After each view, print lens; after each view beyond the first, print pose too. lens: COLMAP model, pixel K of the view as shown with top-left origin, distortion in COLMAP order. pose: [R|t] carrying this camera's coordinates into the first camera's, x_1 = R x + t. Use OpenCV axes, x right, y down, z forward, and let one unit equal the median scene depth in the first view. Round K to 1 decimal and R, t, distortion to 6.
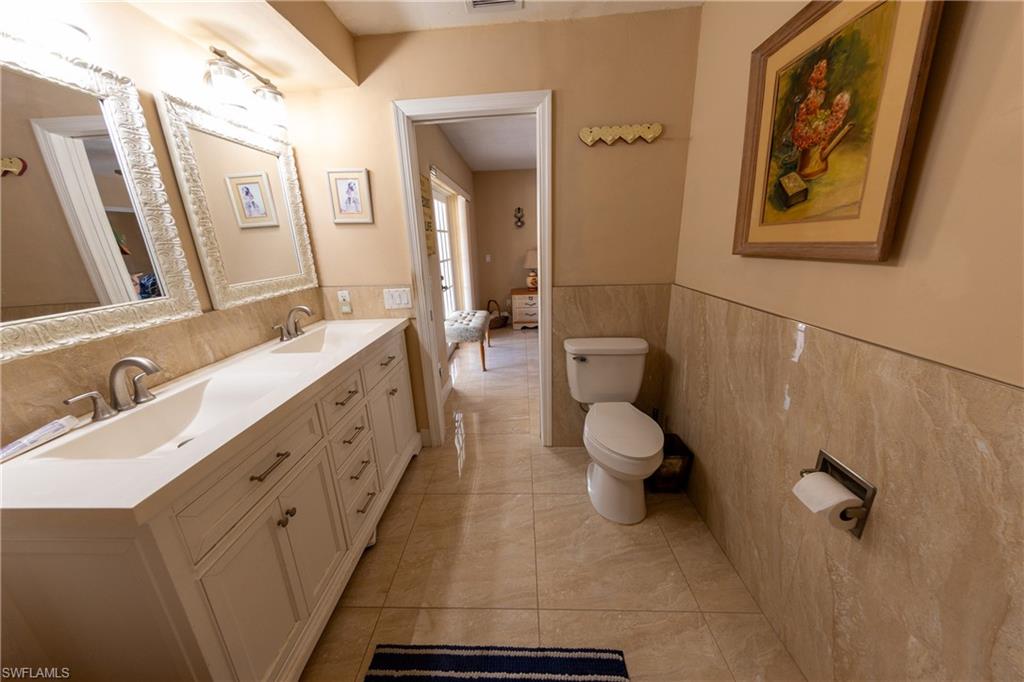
lens RADIAL K [[336.6, 0, 504.3], [0, 336.6, 334.0], [0, 0, 1]] dist [0.002718, 0.000019]
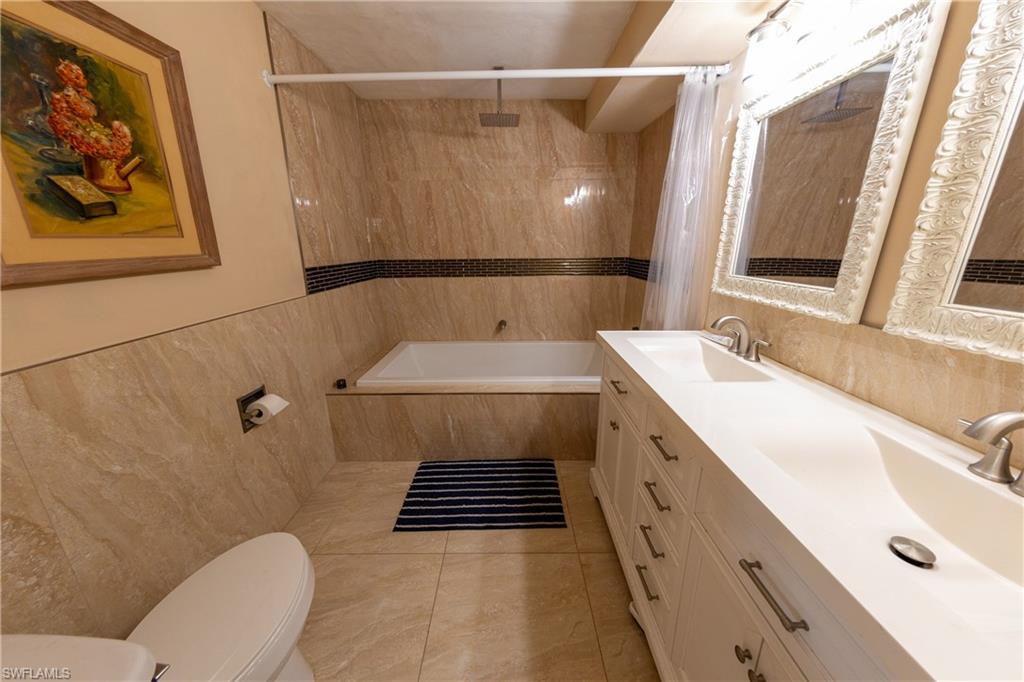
lens RADIAL K [[336.6, 0, 506.4], [0, 336.6, 332.6], [0, 0, 1]] dist [0.002718, 0.000019]
pose [[-0.997707, 0.056251, -0.037635, -0.148027], [0.028748, 0.855633, 0.516784, -0.562154], [0.061271, 0.514517, -0.855288, 2.018626]]
